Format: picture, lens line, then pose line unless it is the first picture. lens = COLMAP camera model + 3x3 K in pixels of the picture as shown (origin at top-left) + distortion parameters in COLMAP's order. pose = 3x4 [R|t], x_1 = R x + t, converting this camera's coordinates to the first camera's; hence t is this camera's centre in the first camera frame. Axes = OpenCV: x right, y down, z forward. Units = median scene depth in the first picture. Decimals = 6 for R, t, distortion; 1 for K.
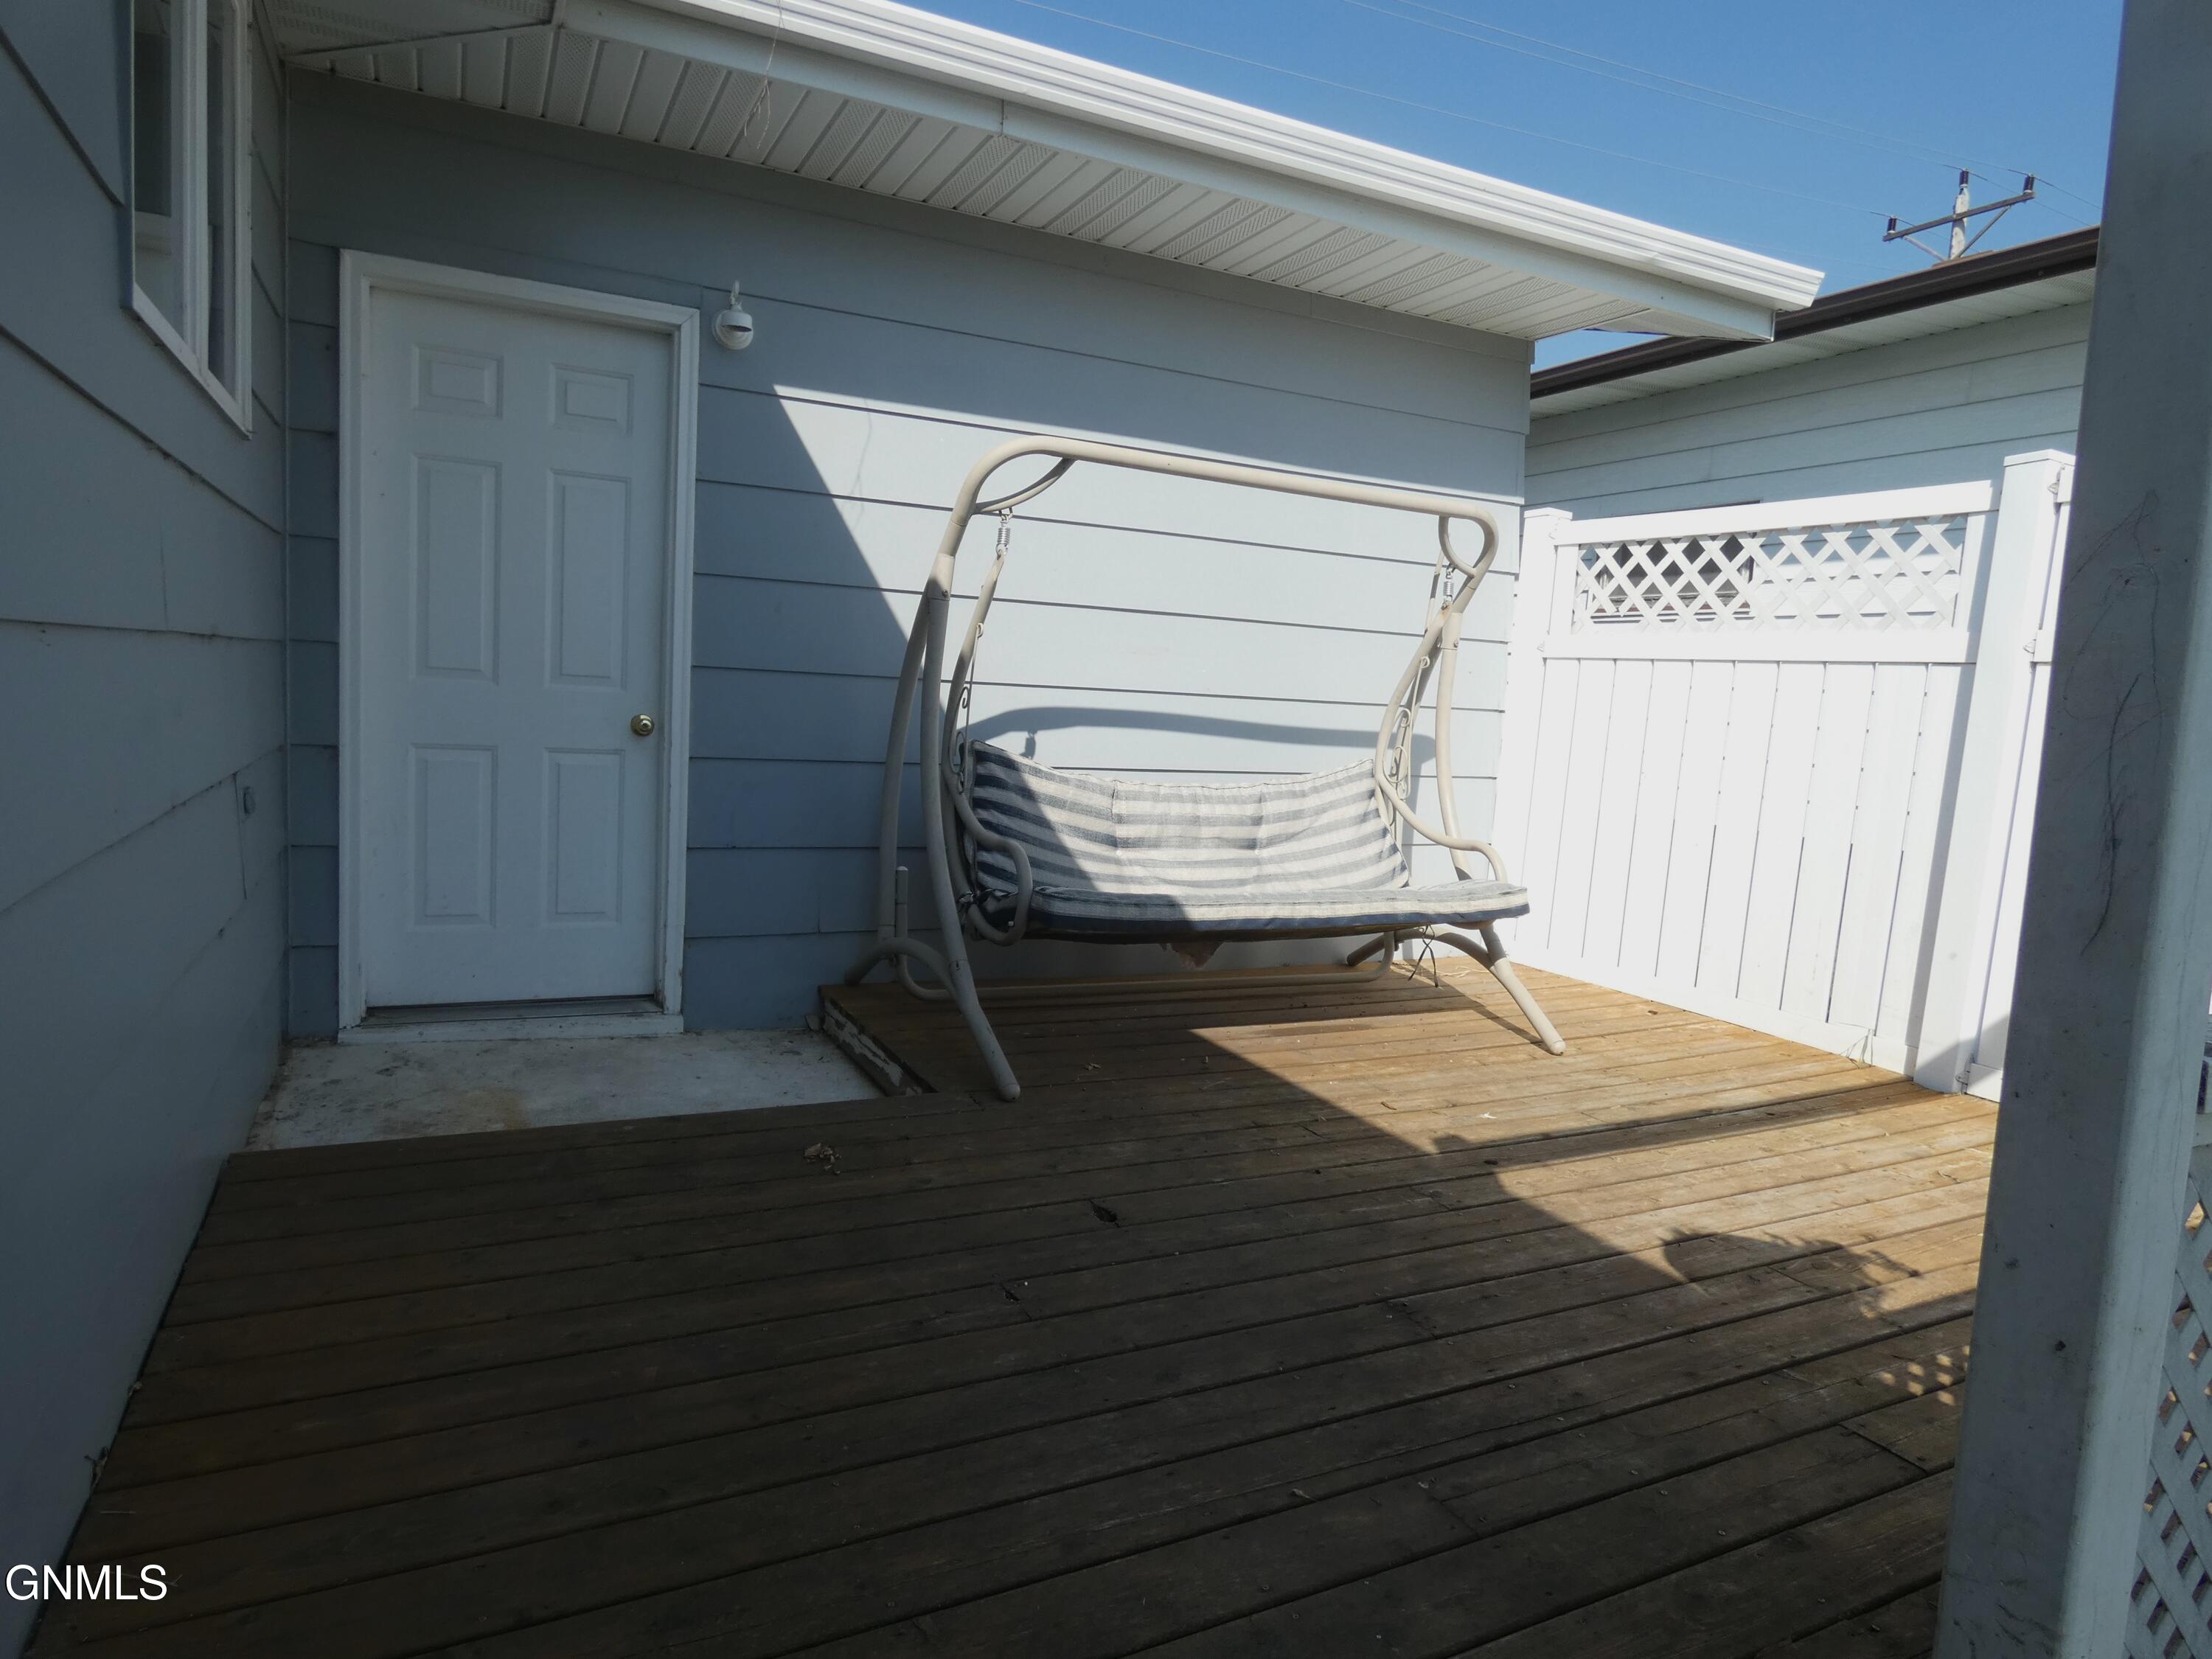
lens RADIAL K [[1323.4, 0, 1106.6], [0, 1323.4, 833.6], [0, 0, 1]] dist [-0.010794, 0.009330]
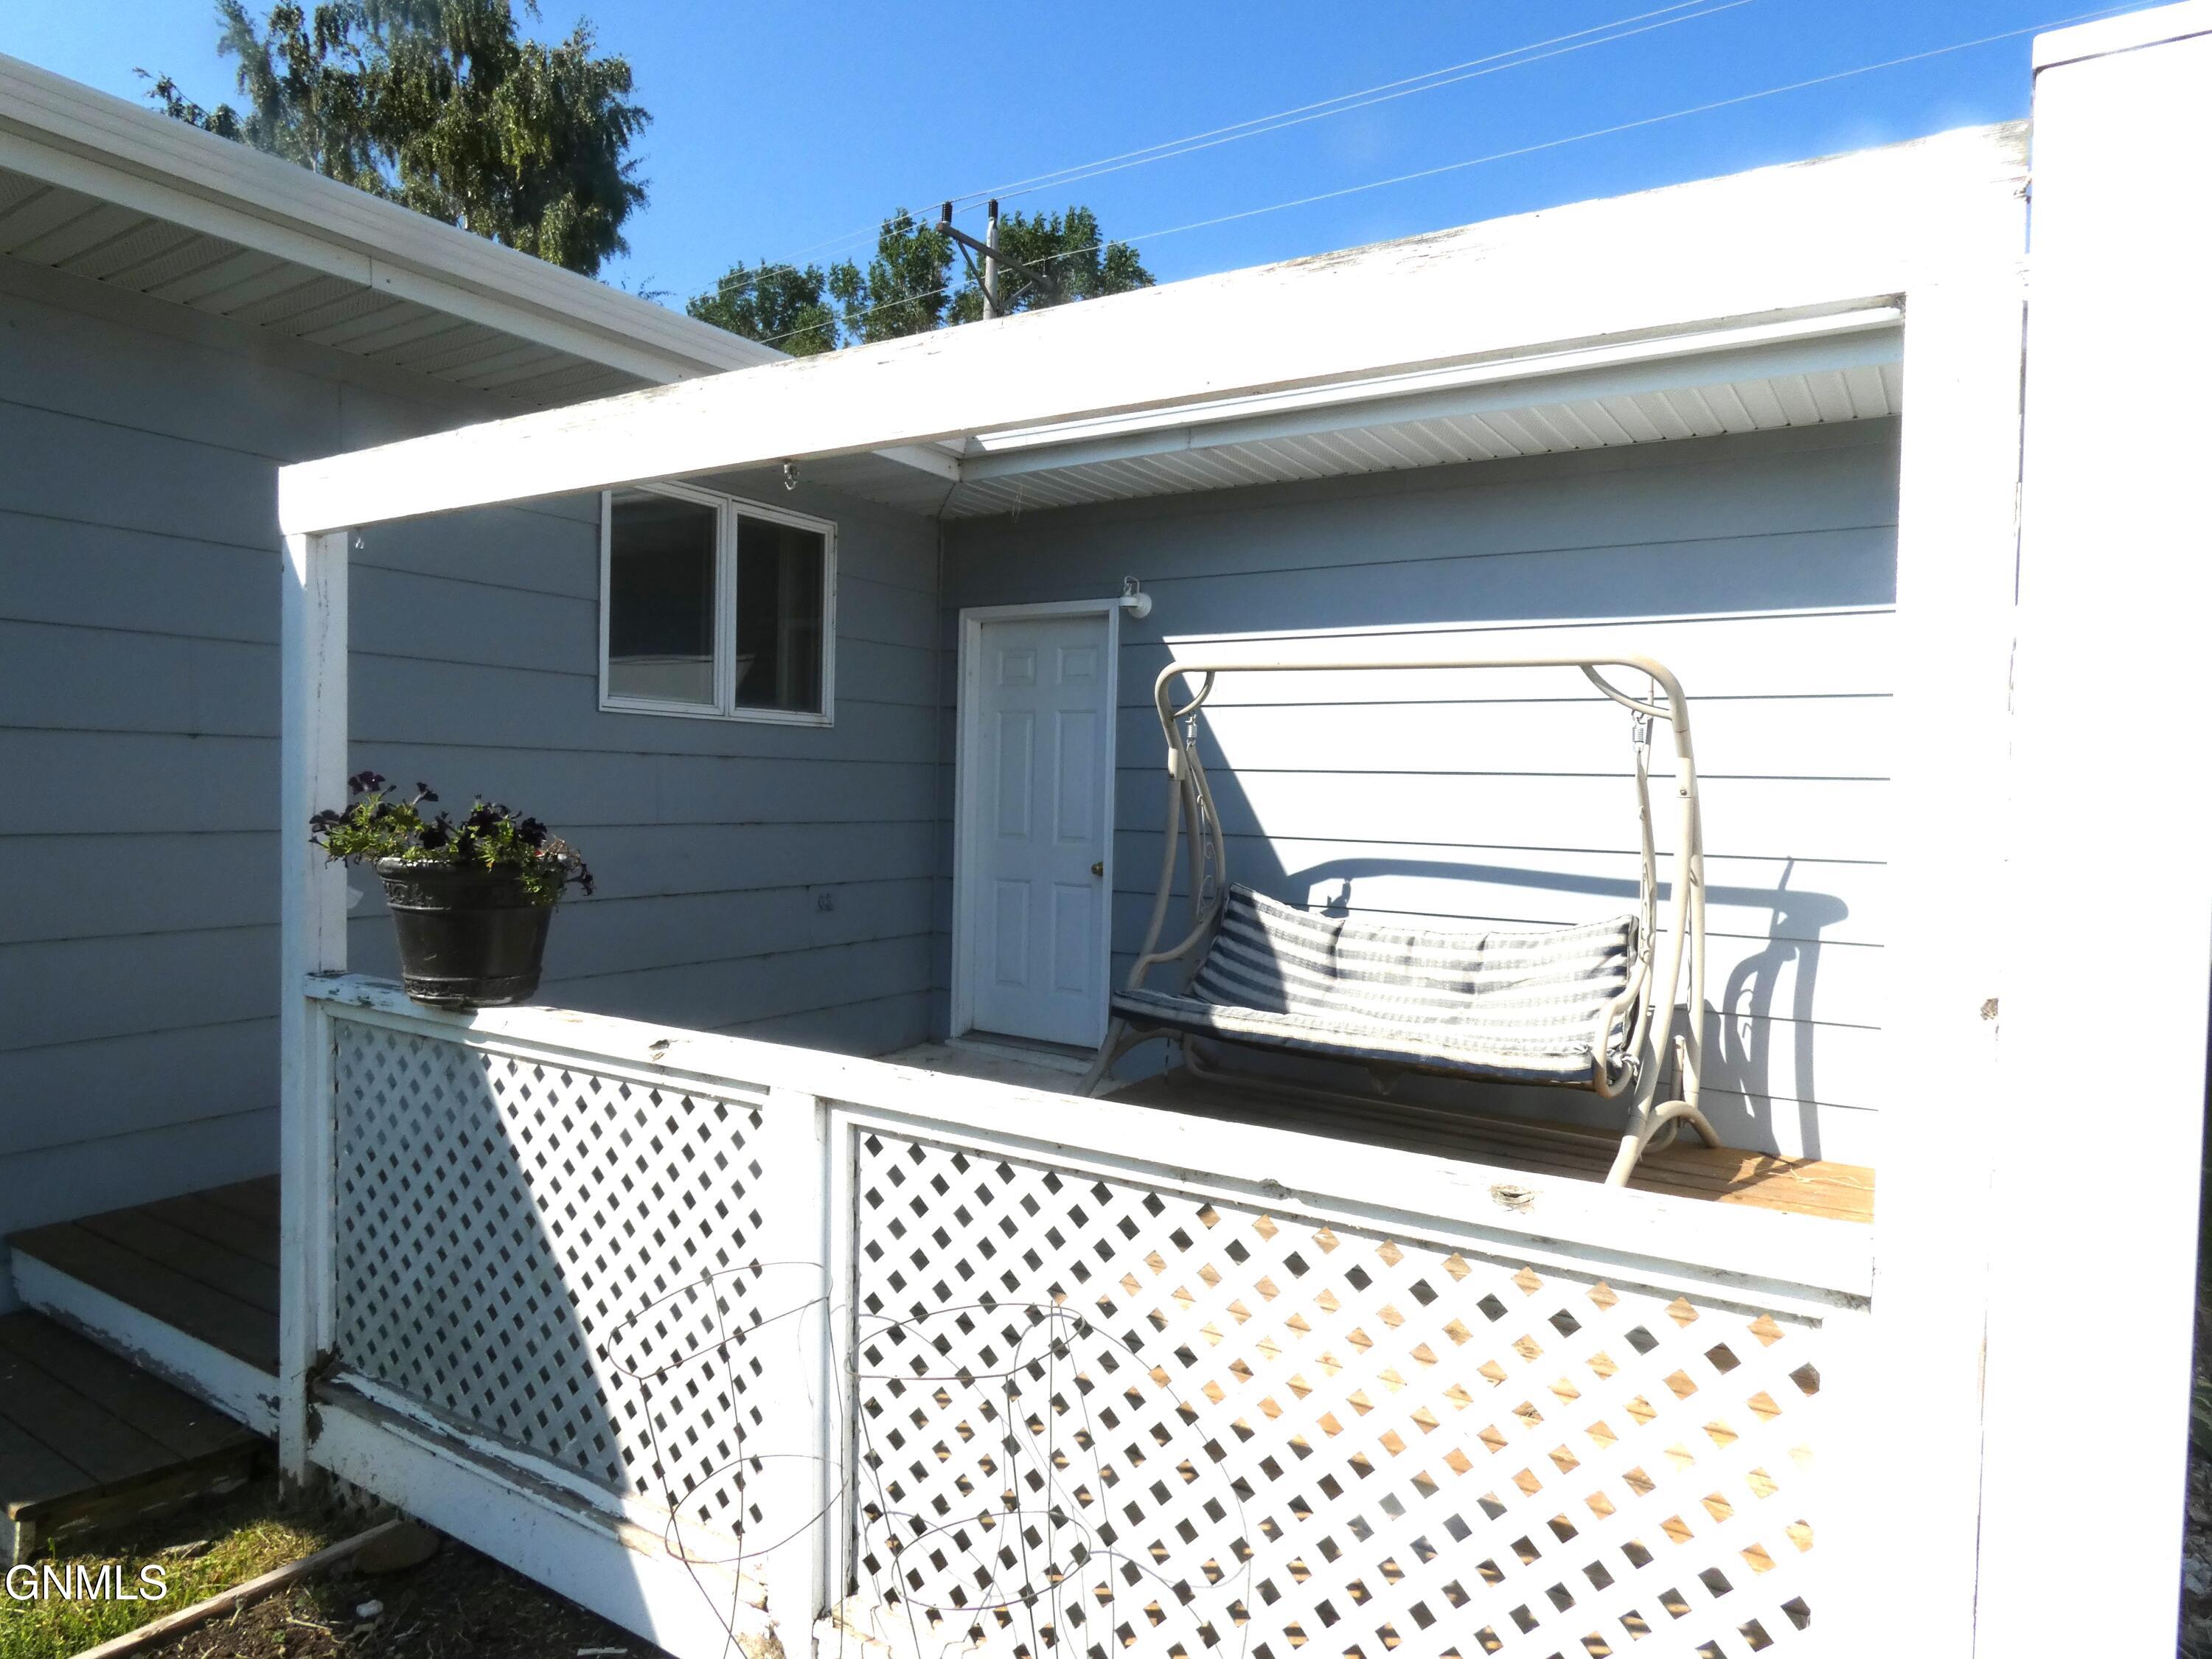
lens RADIAL K [[1323.4, 0, 1118.5], [0, 1323.4, 839.9], [0, 0, 1]] dist [-0.010794, 0.009330]
pose [[0.525508, -0.007682, -0.850754, 0.955244], [-0.085070, 0.994473, -0.061528, -0.023312], [0.846525, 0.104707, 0.521950, 0.222021]]
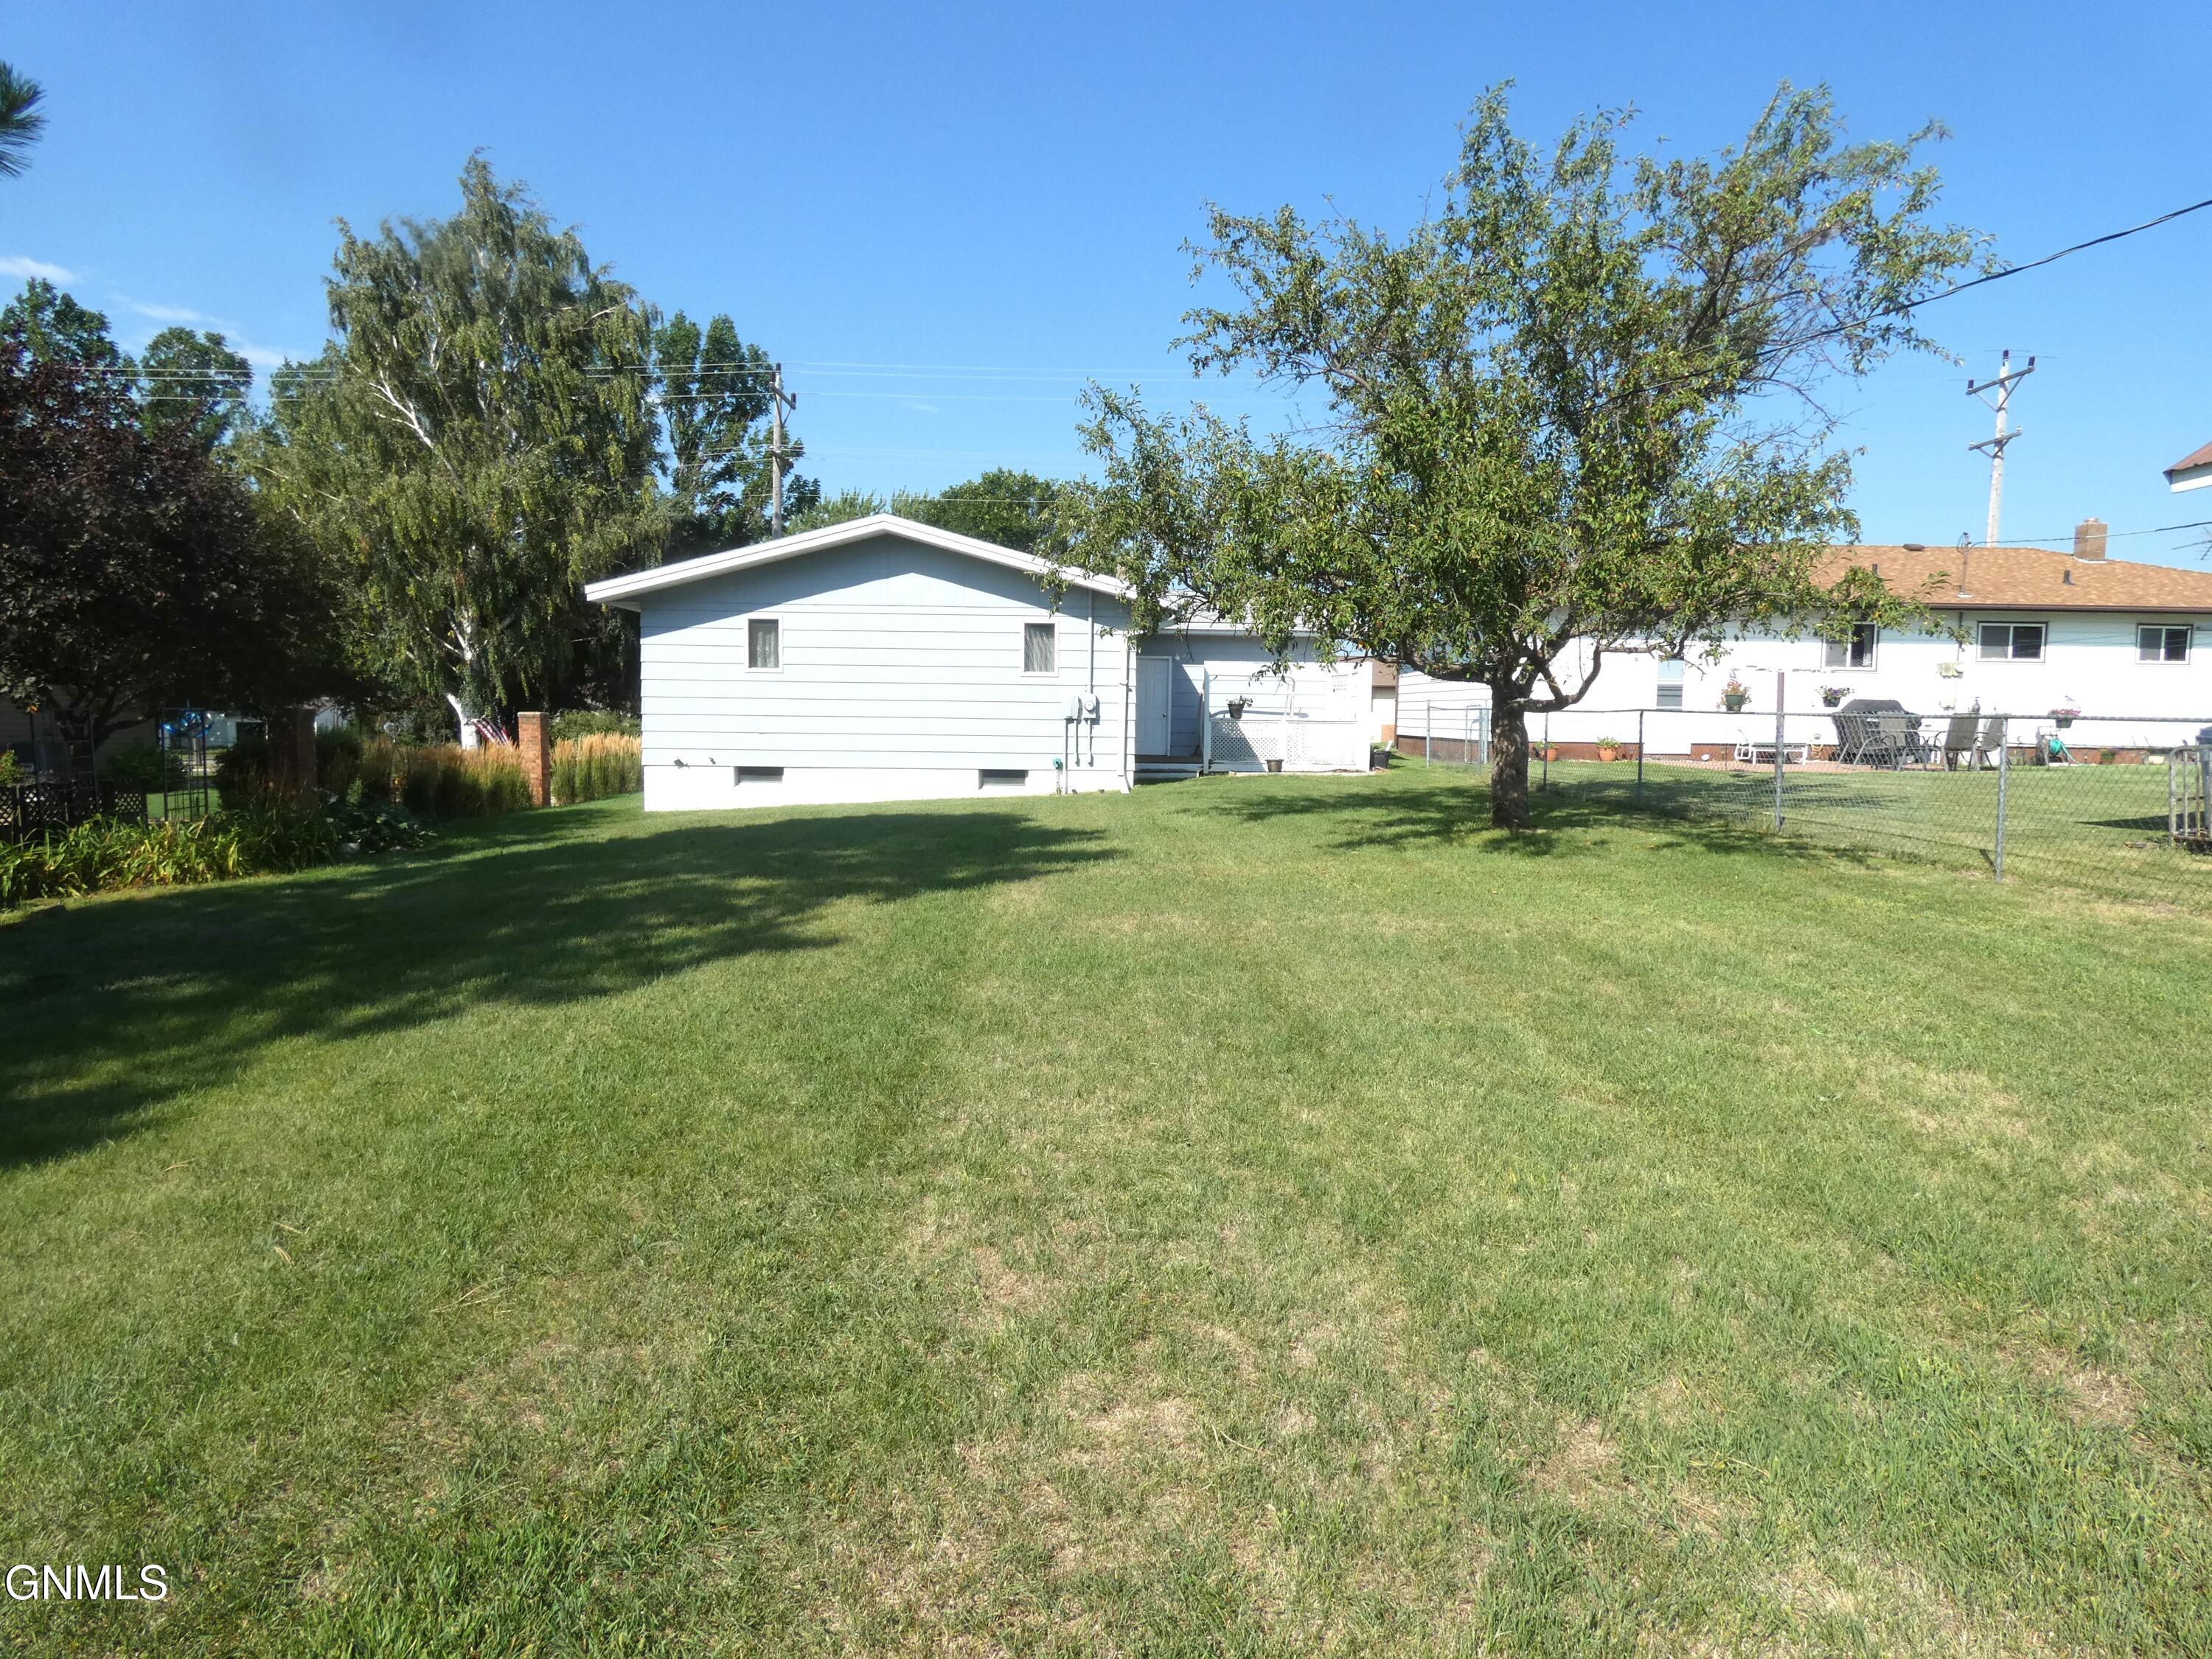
lens RADIAL K [[1323.4, 0, 1099.1], [0, 1323.4, 825.2], [0, 0, 1]] dist [-0.010794, 0.009330]
pose [[0.907980, -0.003302, -0.419002, 2.241910], [-0.011163, 0.999423, -0.032066, 0.722606], [0.418866, 0.033793, 0.907419, -5.393856]]
